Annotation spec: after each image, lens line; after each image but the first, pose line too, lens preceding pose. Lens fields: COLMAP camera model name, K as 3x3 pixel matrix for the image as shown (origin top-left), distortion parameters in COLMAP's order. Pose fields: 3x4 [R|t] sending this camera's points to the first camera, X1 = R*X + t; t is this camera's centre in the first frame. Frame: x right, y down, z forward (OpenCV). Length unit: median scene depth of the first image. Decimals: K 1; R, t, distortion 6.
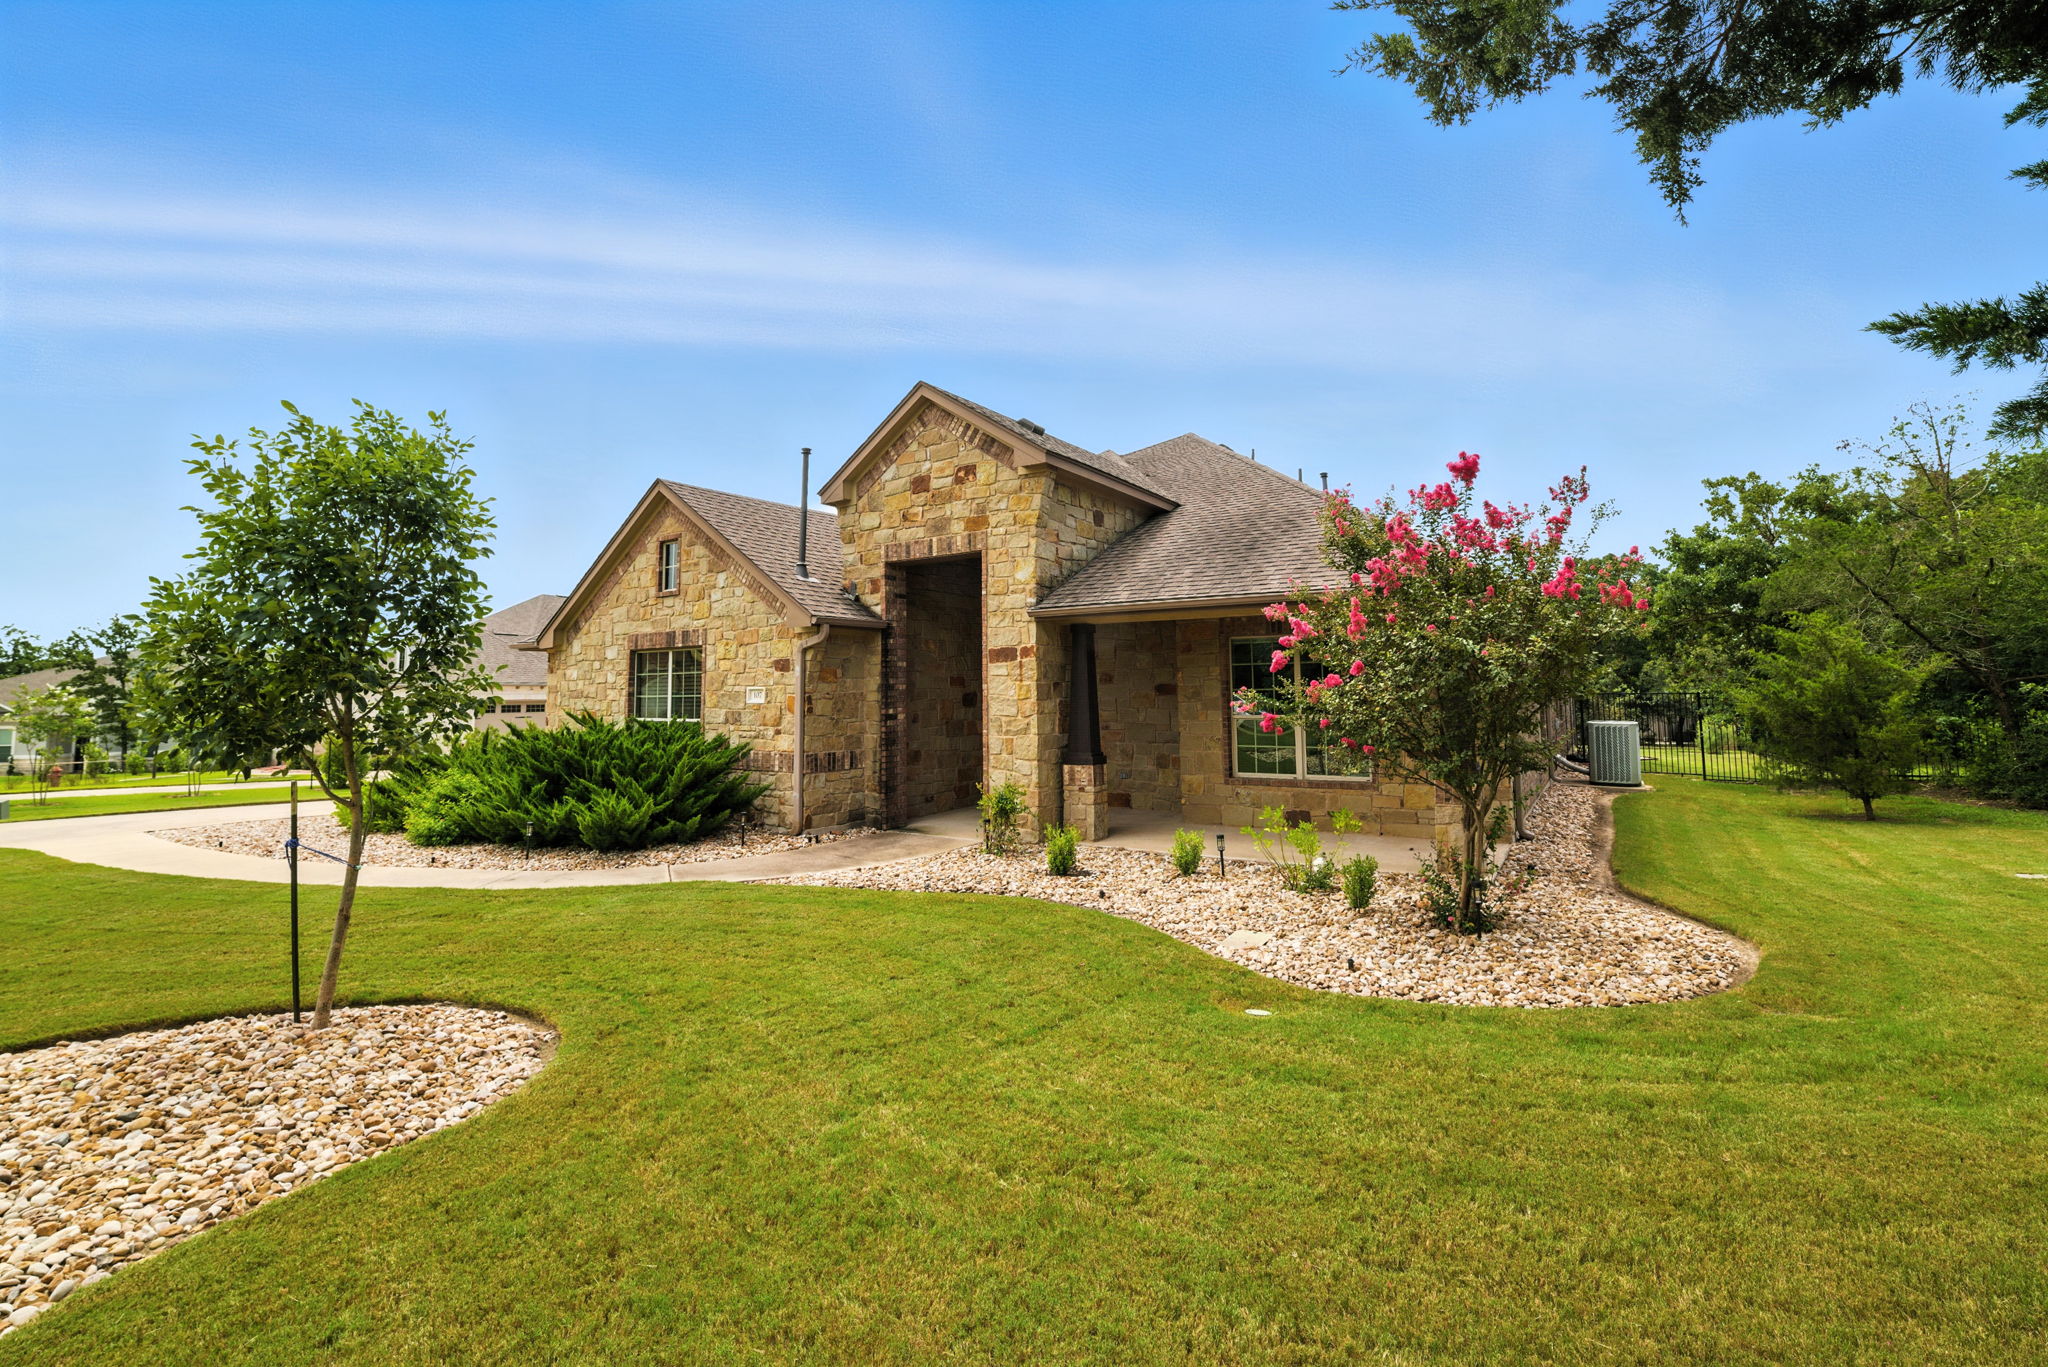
lens RADIAL K [[917.0, 0, 1022.9], [0, 917.0, 568.2], [0, 0, 1]] dist [-0.078553, 0.043754]
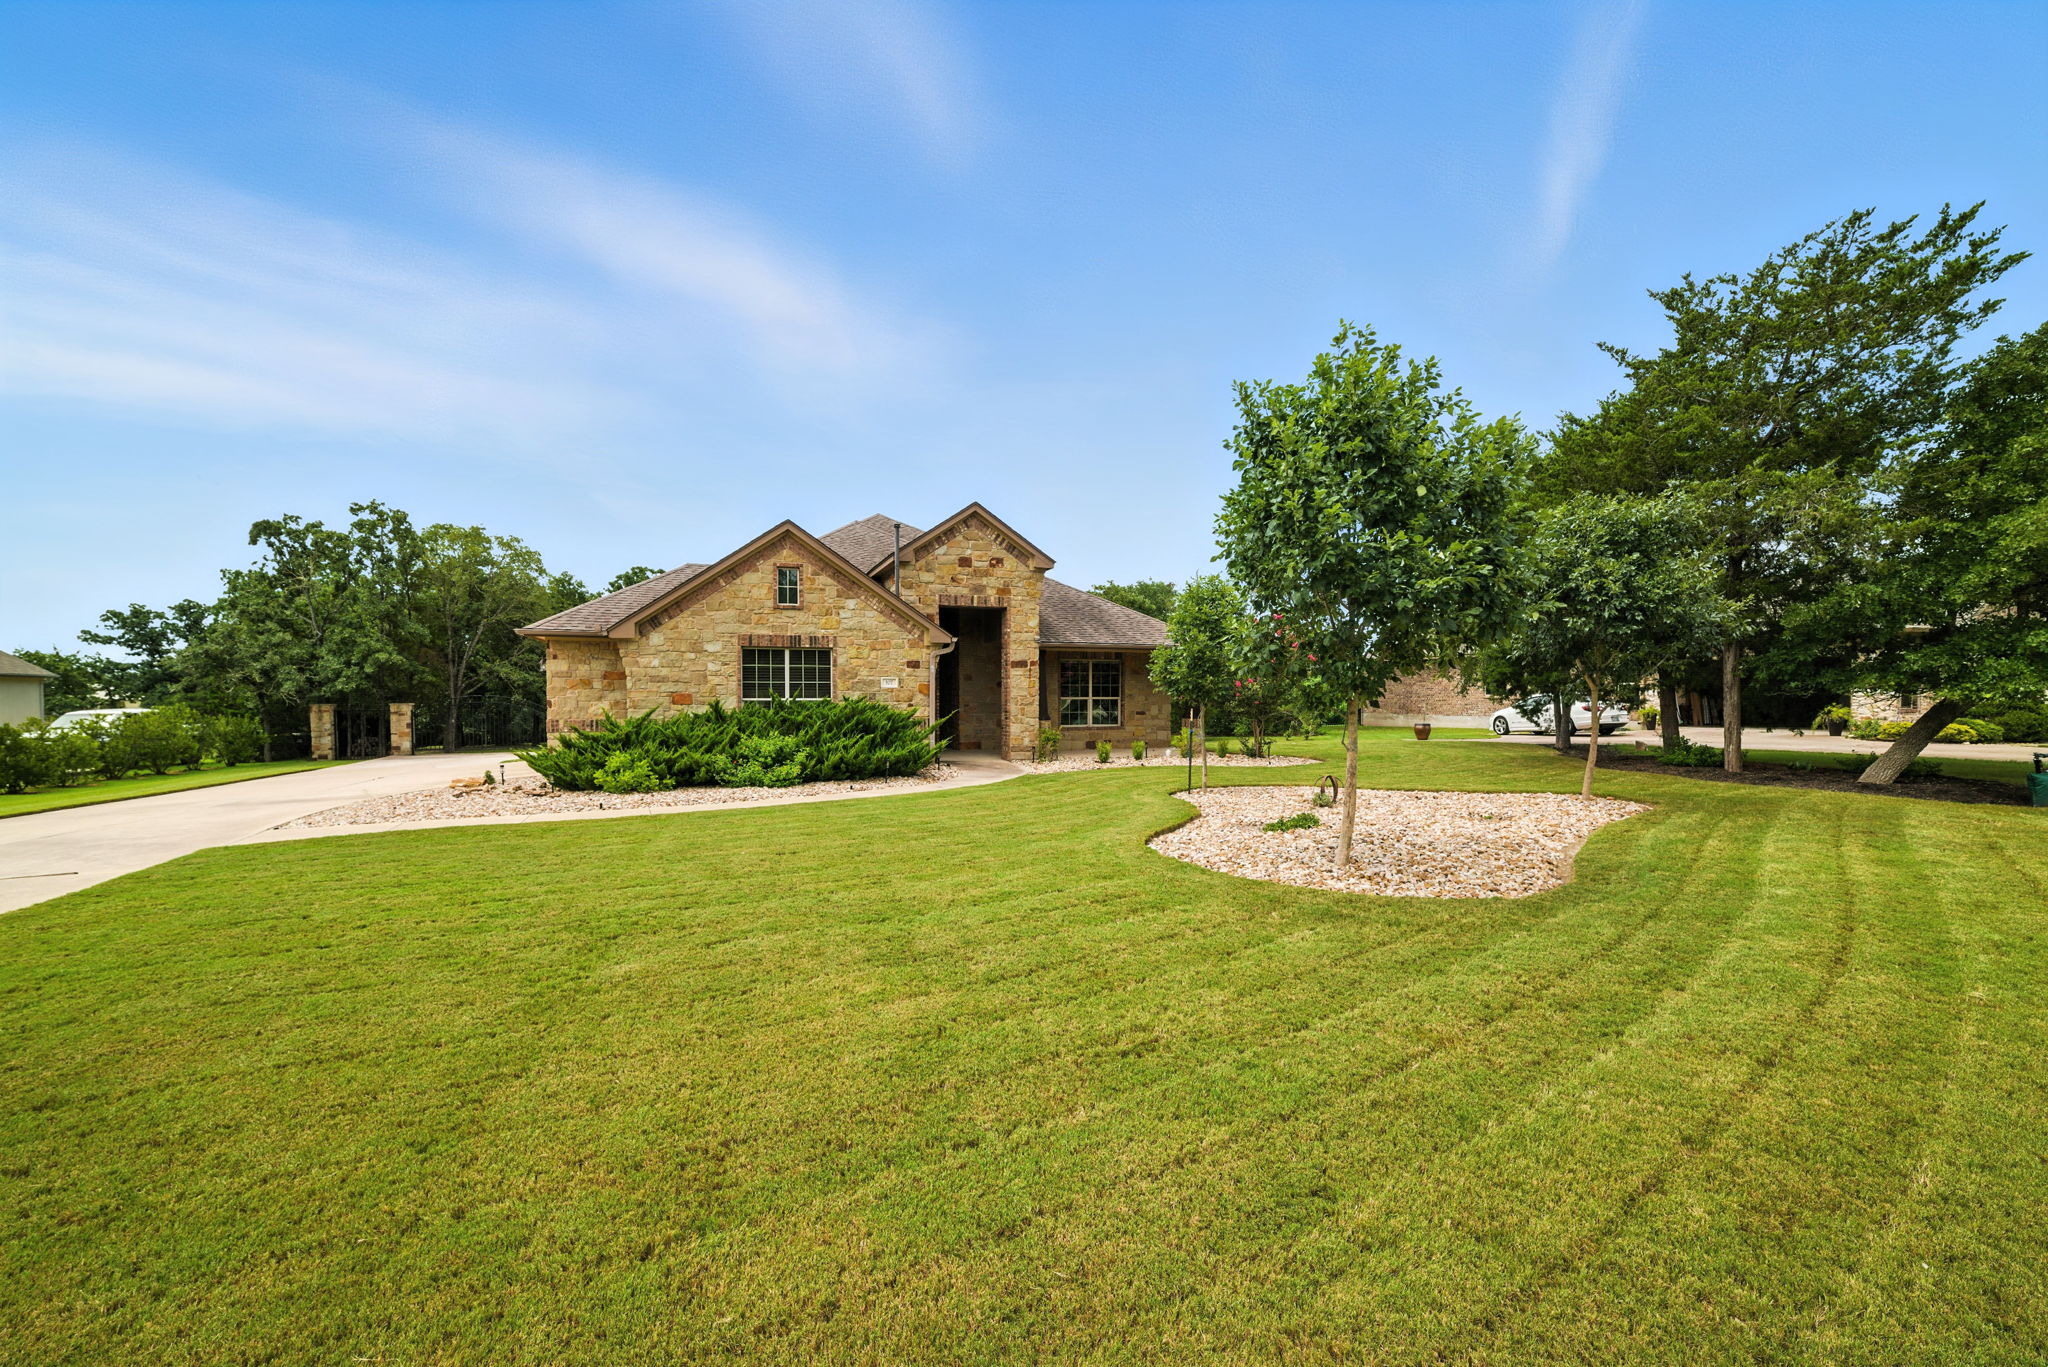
lens RADIAL K [[847.0, 0, 1024.8], [0, 847.0, 692.8], [0, 0, 1]] dist [-0.097340, 0.032049]
pose [[0.575811, 0.015460, 0.817437, -1.336959], [-0.119290, 0.990710, 0.065293, 0.034109], [-0.808833, -0.135108, 0.572306, -0.023932]]
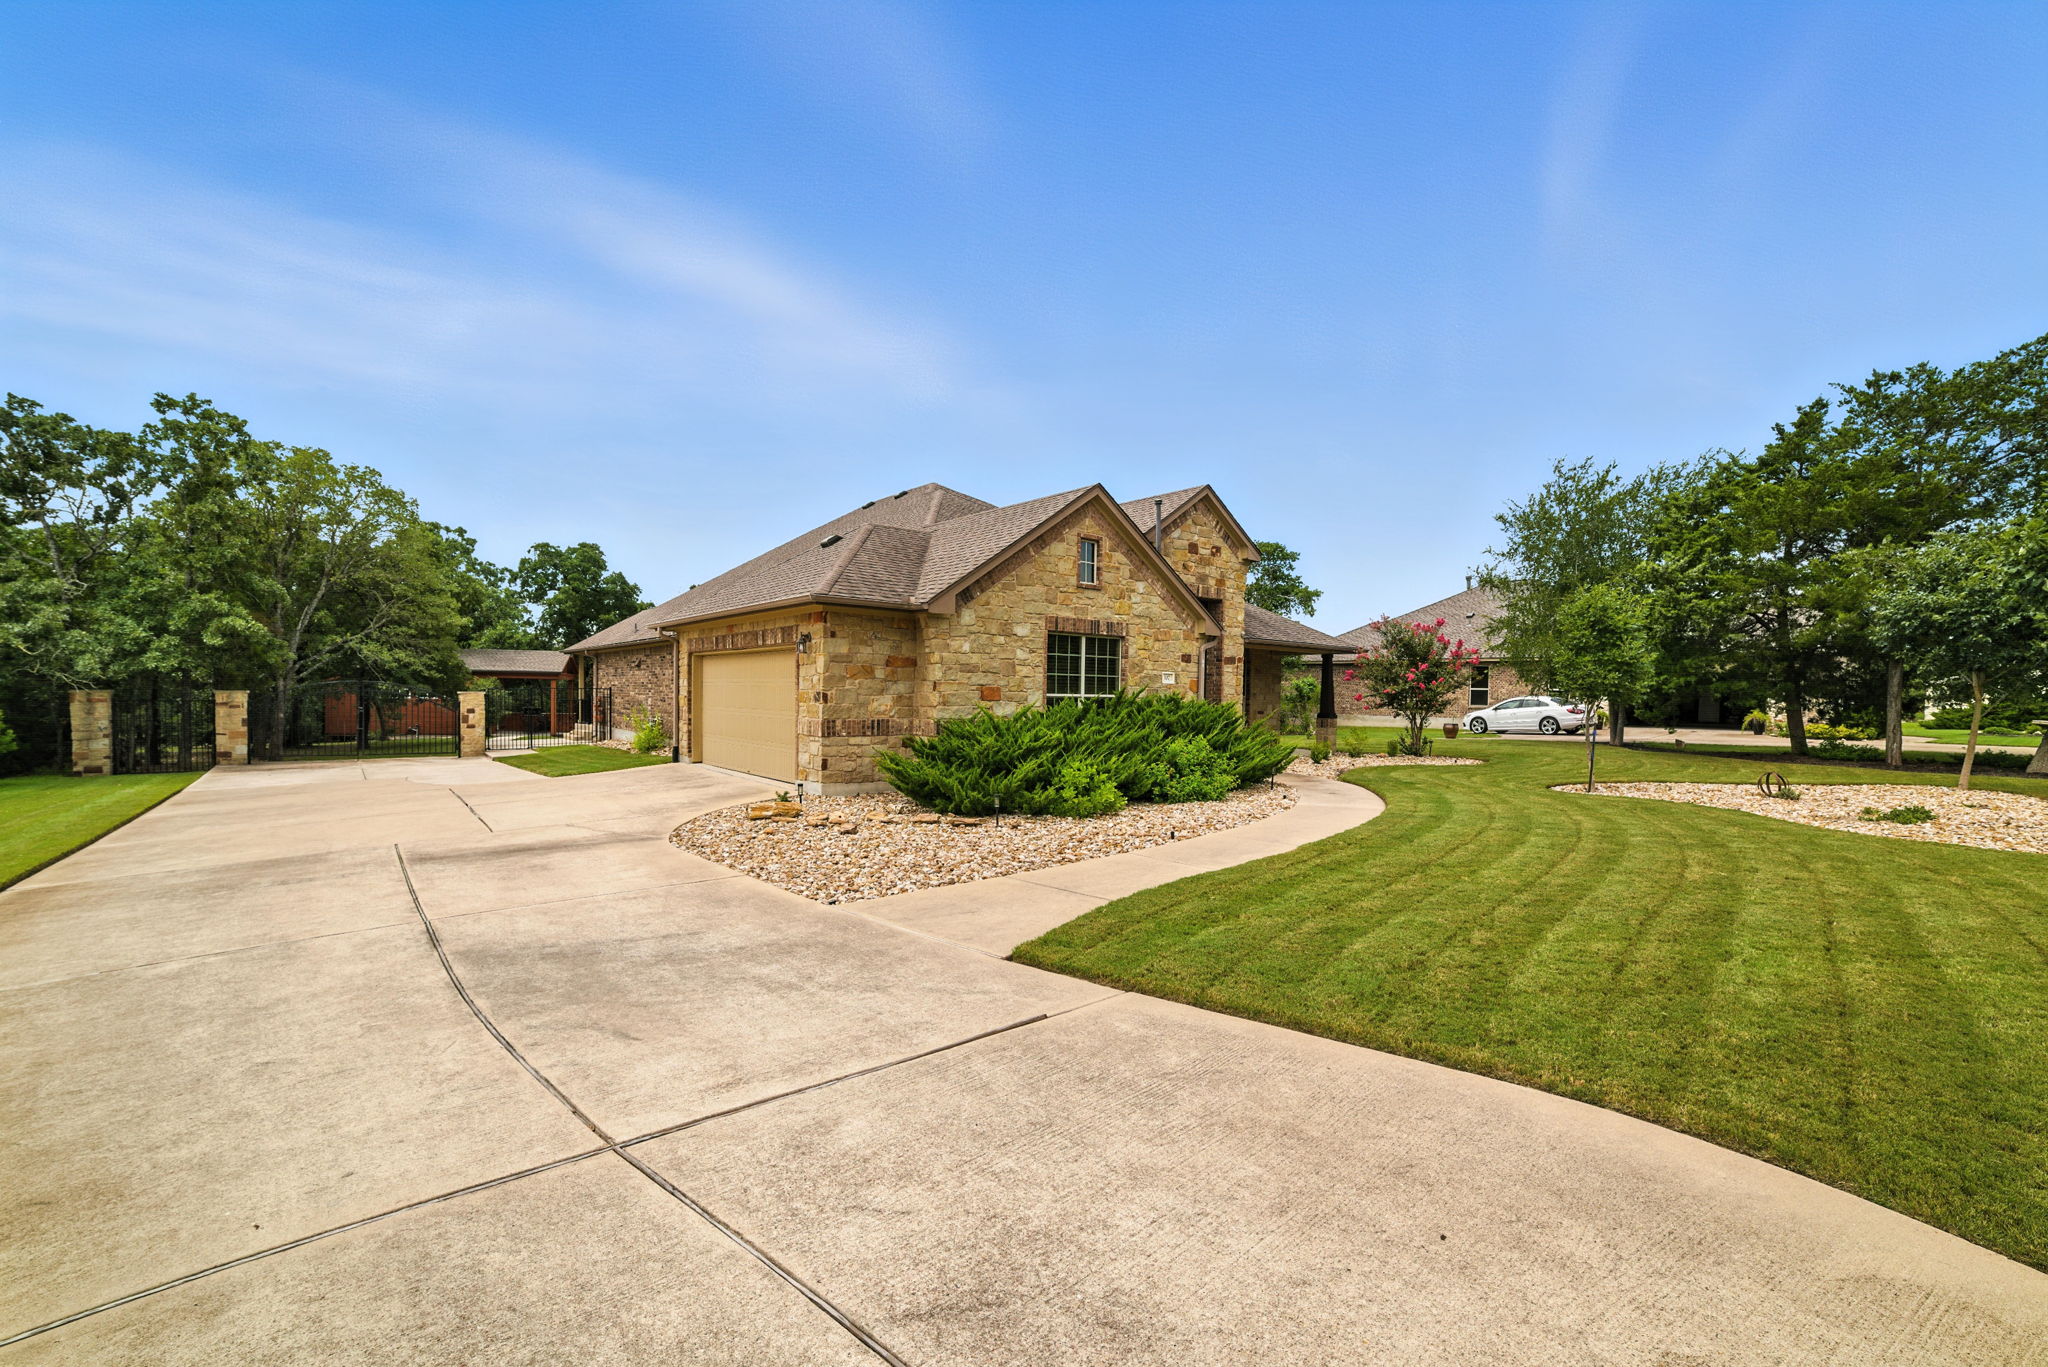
lens RADIAL K [[858.3, 0, 1035.6], [0, 858.3, 698.0], [0, 0, 1]] dist [-0.101810, 0.030147]
pose [[0.268810, 0.011740, 0.963122, -1.598269], [-0.150748, 0.988116, 0.030030, 0.159911], [-0.951323, -0.153261, 0.267385, 0.830876]]
